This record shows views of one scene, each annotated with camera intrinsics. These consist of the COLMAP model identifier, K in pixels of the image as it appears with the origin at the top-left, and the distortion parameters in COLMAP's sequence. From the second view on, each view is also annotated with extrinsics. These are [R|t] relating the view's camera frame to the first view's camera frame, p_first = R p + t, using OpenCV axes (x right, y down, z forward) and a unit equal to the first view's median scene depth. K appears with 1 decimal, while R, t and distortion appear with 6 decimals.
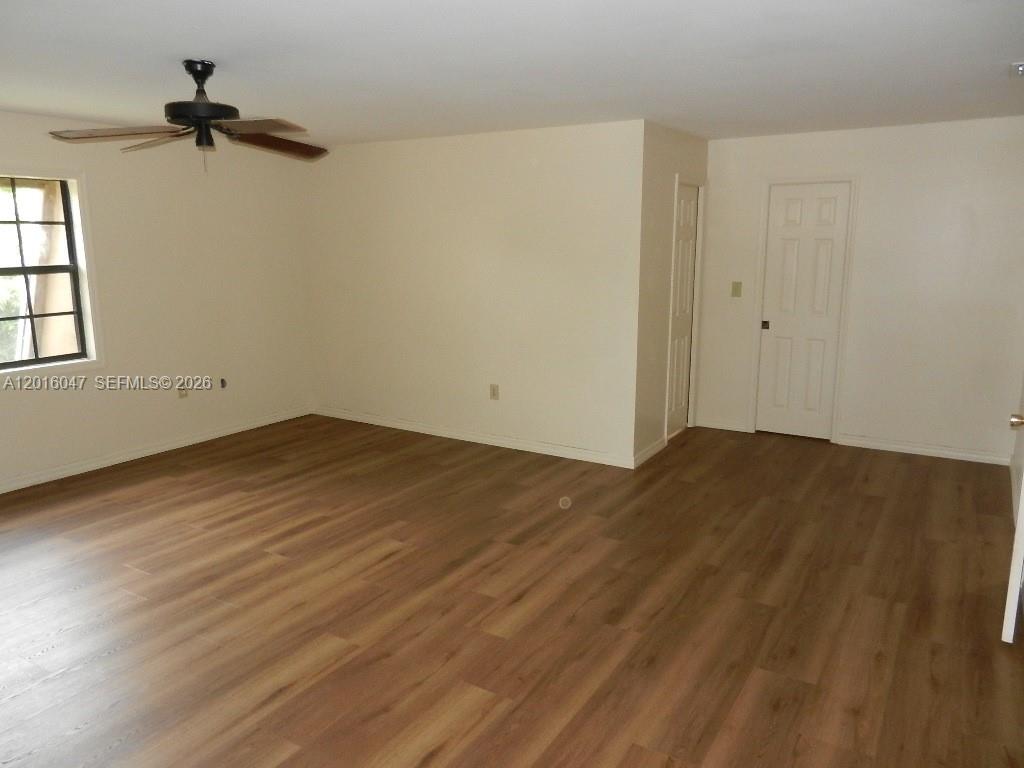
lens RADIAL K [[757.7, 0, 510.0], [0, 757.7, 380.1], [0, 0, 1]] dist [0.014273, -0.006048]
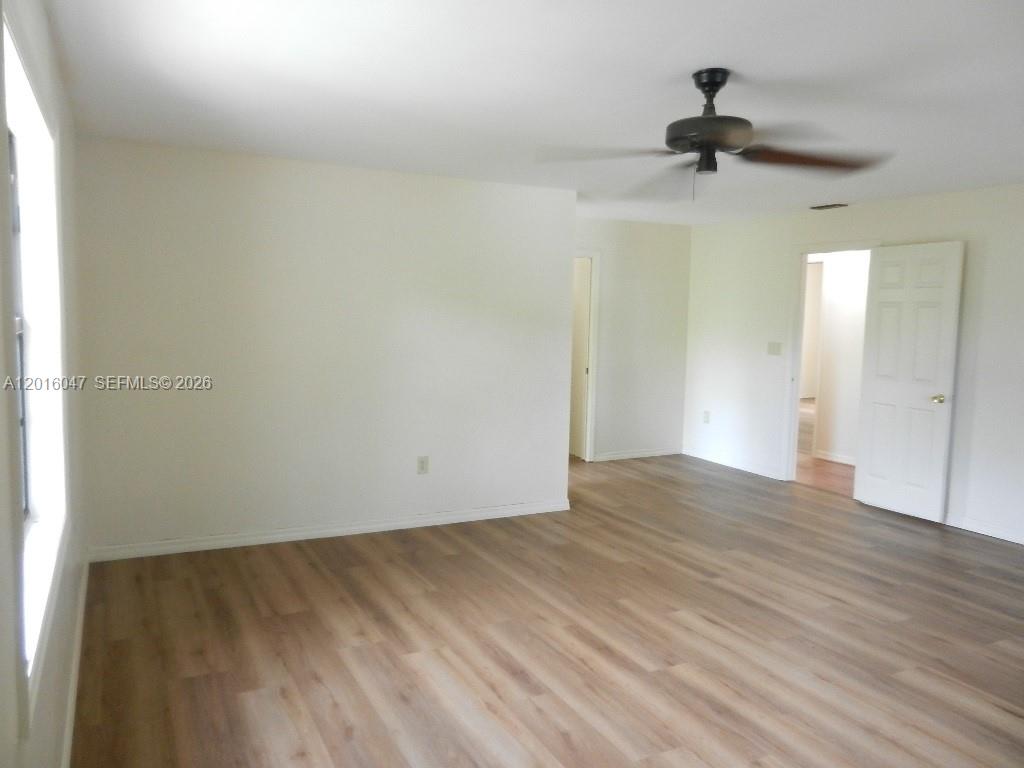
lens RADIAL K [[757.7, 0, 505.9], [0, 757.7, 384.9], [0, 0, 1]] dist [0.014273, -0.006048]
pose [[0.515584, -0.071029, 0.853890, -1.135363], [0.135856, 0.990728, 0.000380, -0.100038], [-0.846000, 0.115810, 0.520453, 0.728641]]
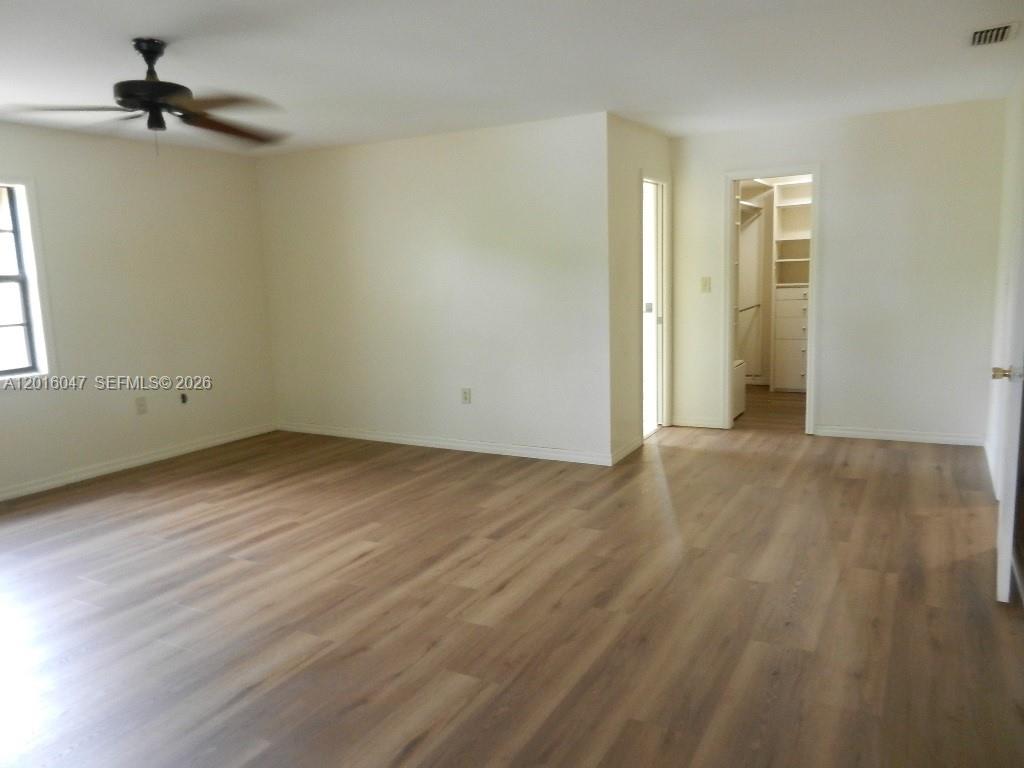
lens RADIAL K [[757.7, 0, 510.7], [0, 757.7, 379.3], [0, 0, 1]] dist [0.014273, -0.006048]
pose [[0.998435, -0.036013, 0.042774, -0.006670], [0.037852, 0.998358, -0.042984, 0.061667], [-0.041156, 0.044535, 0.998160, 0.032111]]
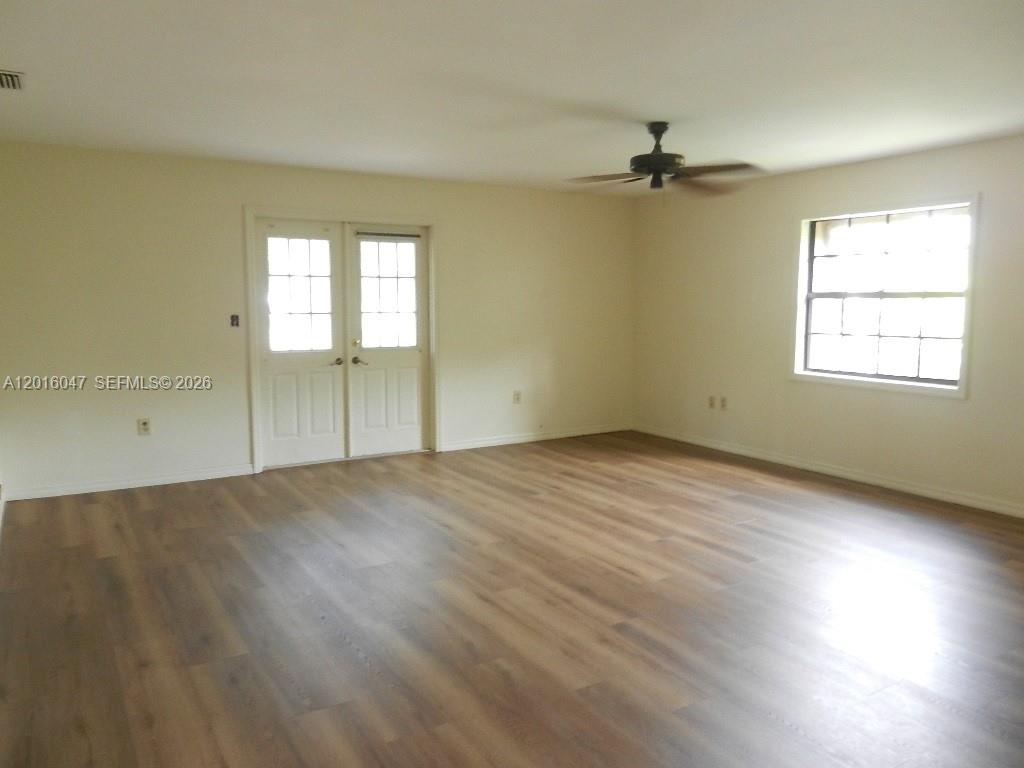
lens RADIAL K [[757.7, 0, 505.4], [0, 757.7, 383.1], [0, 0, 1]] dist [0.014273, -0.006048]
pose [[-0.453121, 0.098558, -0.885984, 0.811212], [-0.168480, 0.966490, 0.193680, -0.181330], [0.875383, 0.237031, -0.421332, 1.286330]]
